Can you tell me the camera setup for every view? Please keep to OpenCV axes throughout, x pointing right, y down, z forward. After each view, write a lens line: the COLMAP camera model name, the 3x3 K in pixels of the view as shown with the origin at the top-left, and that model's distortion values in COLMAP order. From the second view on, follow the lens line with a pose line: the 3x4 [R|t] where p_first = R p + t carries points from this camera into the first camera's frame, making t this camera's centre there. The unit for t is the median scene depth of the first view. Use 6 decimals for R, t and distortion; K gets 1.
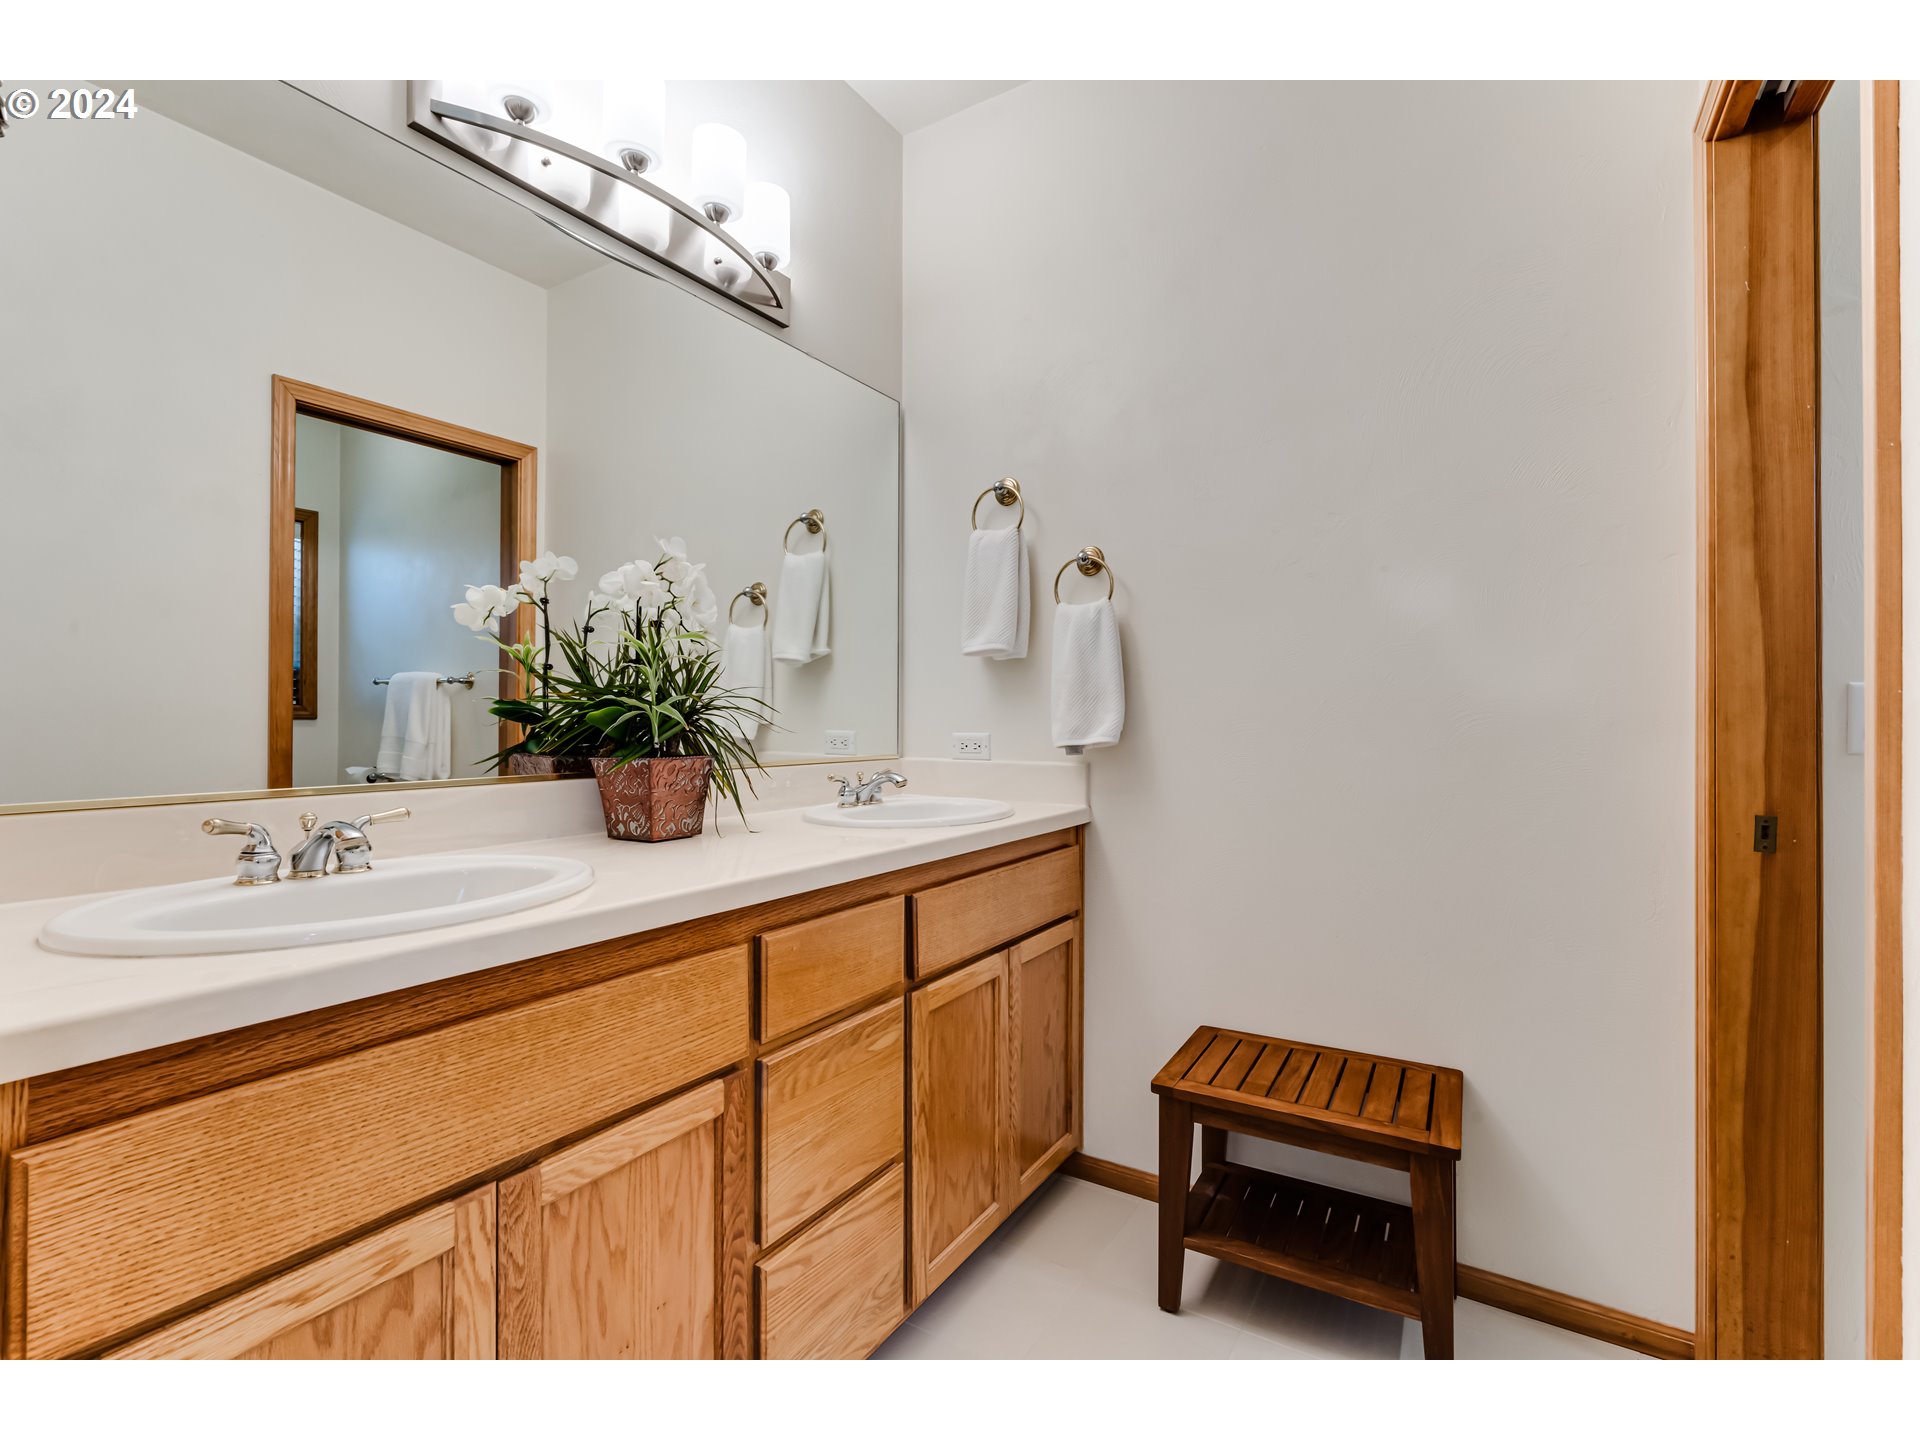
lens RADIAL K [[883.4, 0, 928.8], [0, 883.4, 724.4], [0, 0, 1]] dist [-0.002261, 0.000869]
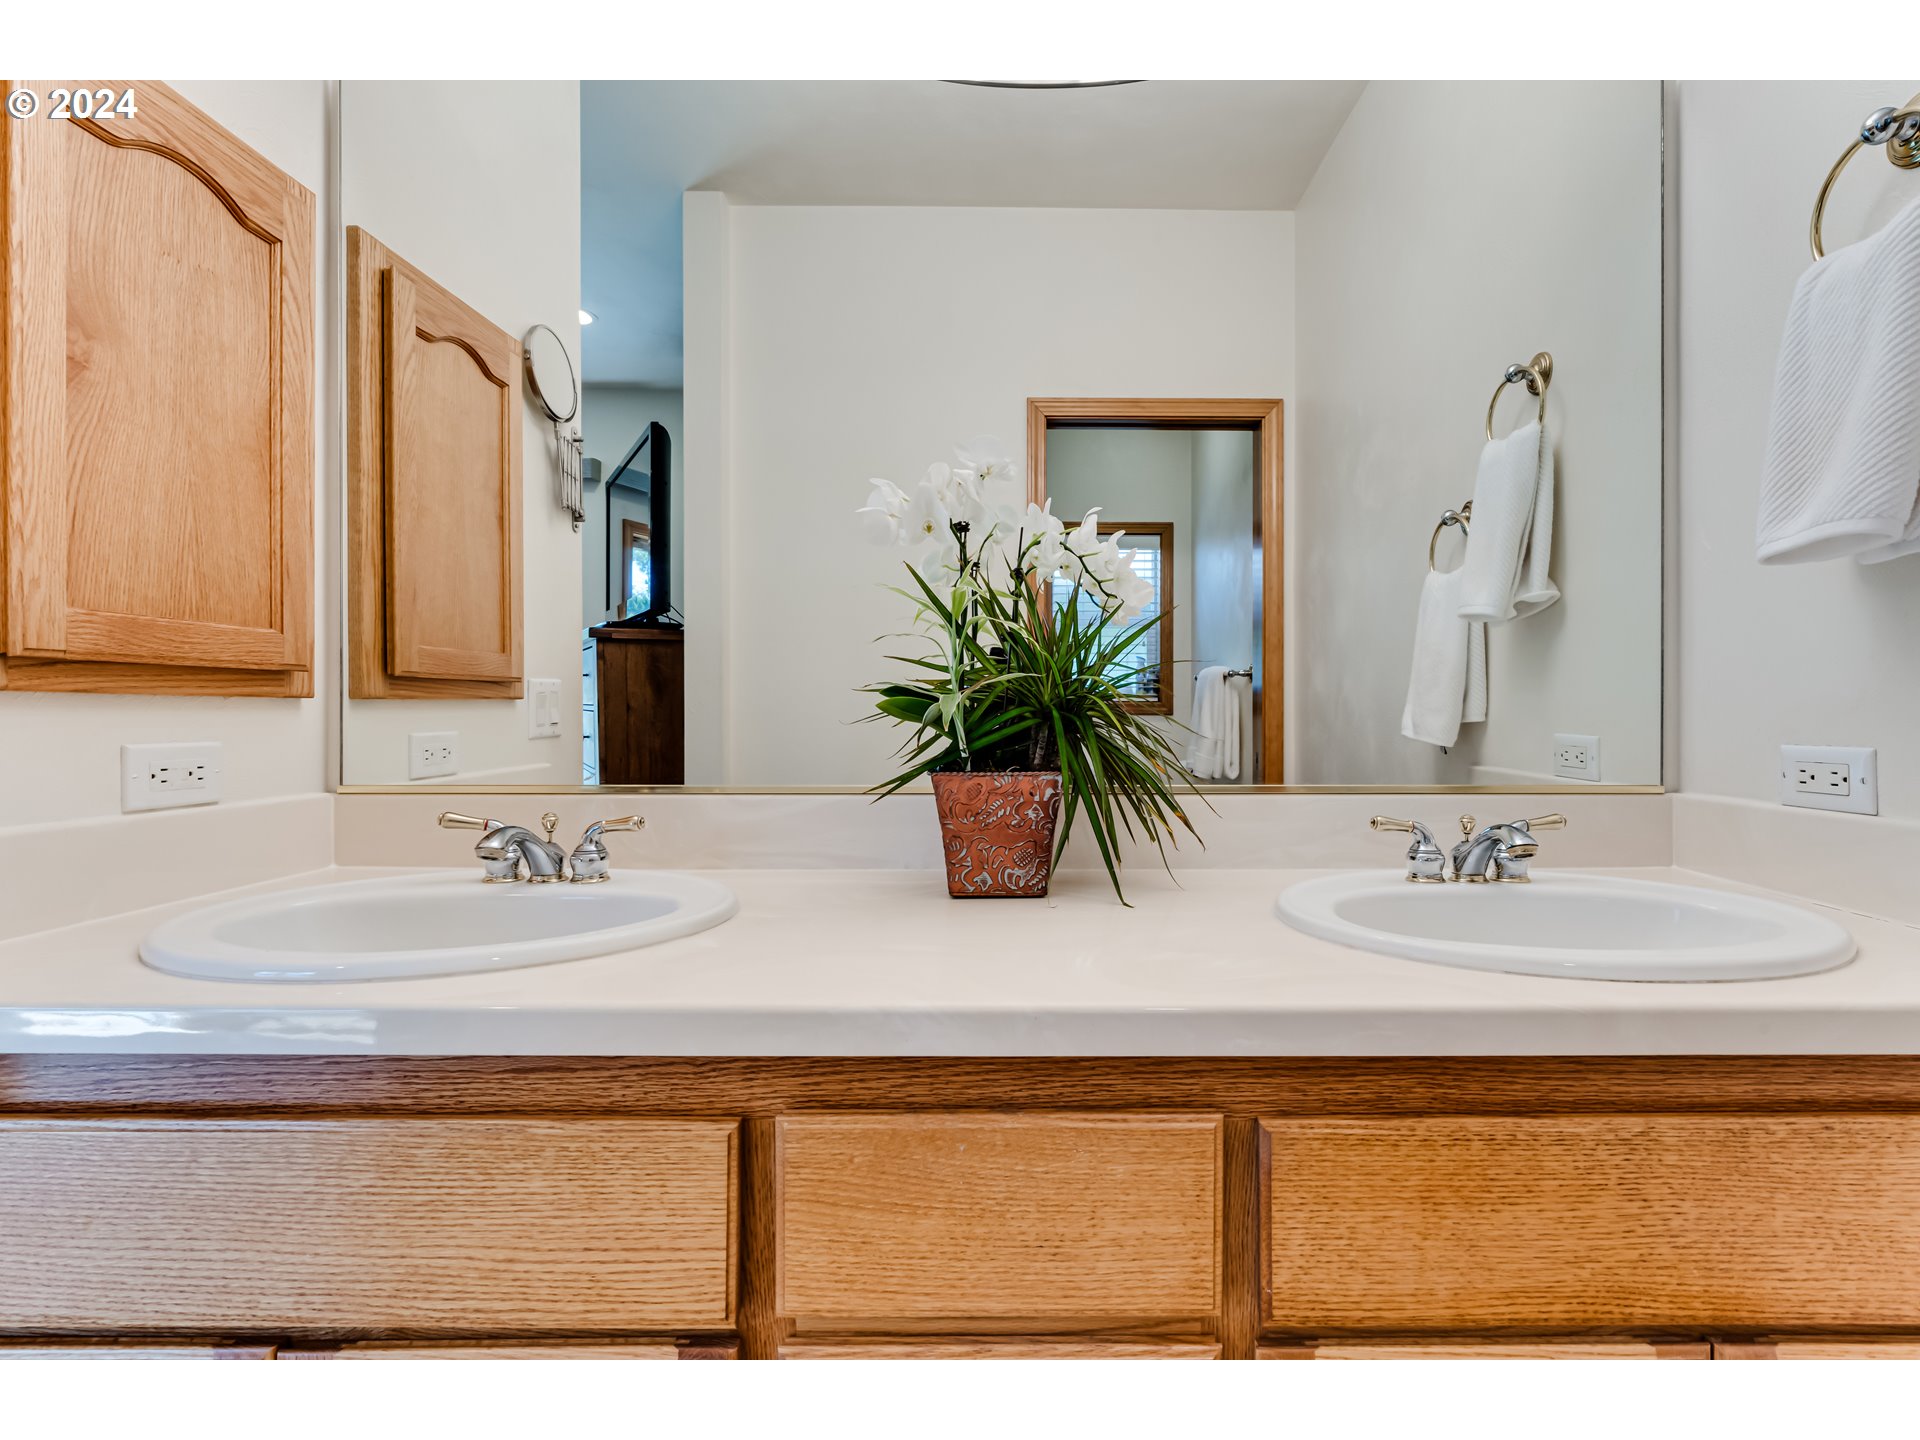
lens RADIAL K [[883.4, 0, 1004.8], [0, 883.4, 719.0], [0, 0, 1]] dist [-0.002261, 0.000869]
pose [[0.556019, 0.003975, -0.831160, 0.201494], [-0.004846, 0.999987, 0.001540, -0.002615], [0.831155, 0.003171, 0.556031, 0.490648]]
